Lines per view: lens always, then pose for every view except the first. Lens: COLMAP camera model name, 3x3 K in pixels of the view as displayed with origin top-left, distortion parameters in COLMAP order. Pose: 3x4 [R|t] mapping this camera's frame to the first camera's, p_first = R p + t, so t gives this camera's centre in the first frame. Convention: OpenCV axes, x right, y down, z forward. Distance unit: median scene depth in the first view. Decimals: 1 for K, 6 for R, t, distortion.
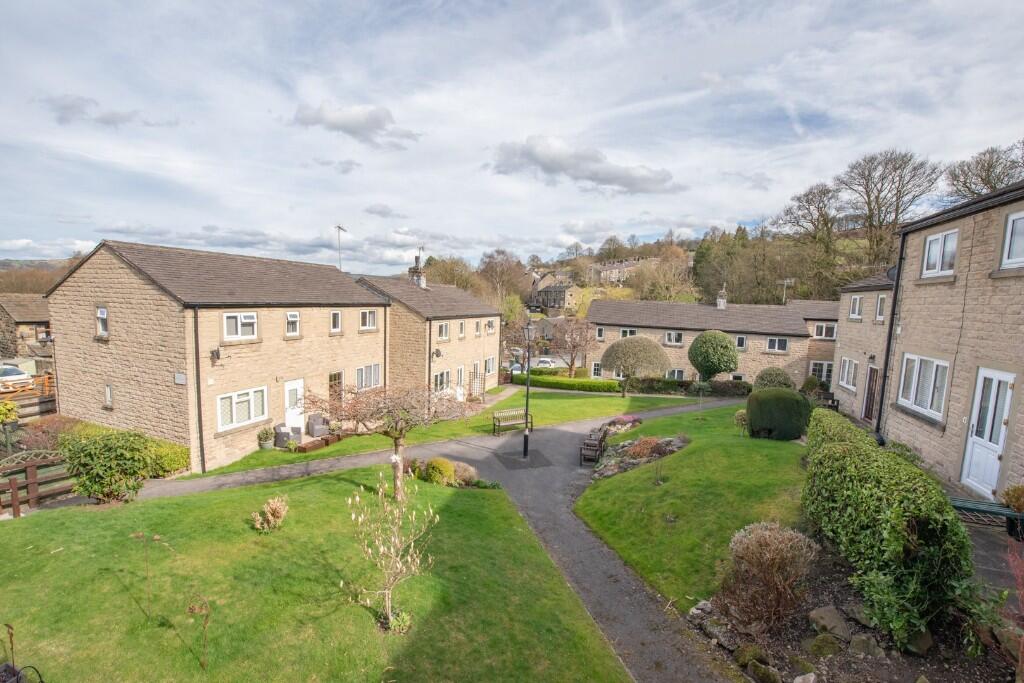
lens RADIAL K [[412.7, 0, 521.7], [0, 412.7, 342.1], [0, 0, 1]] dist [-0.010687, -0.002379]
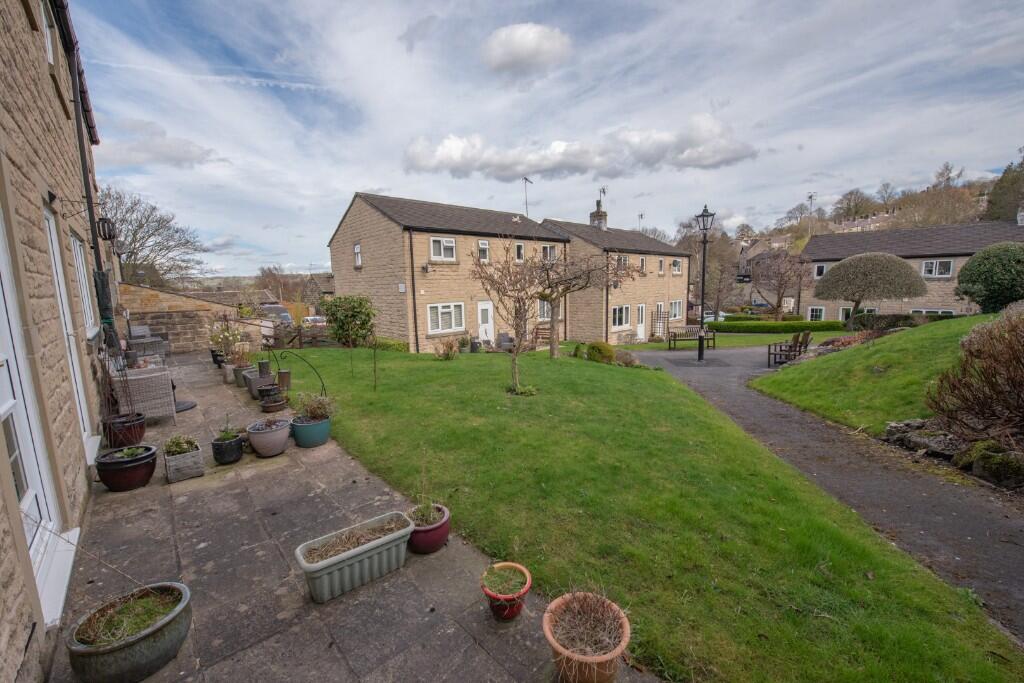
lens RADIAL K [[412.7, 0, 526.4], [0, 412.7, 343.3], [0, 0, 1]] dist [-0.010687, -0.002379]
pose [[0.897482, 0.003794, -0.441035, 0.055735], [0.012234, 0.999364, 0.033492, 0.174973], [0.440881, -0.035454, 0.896865, 0.018858]]
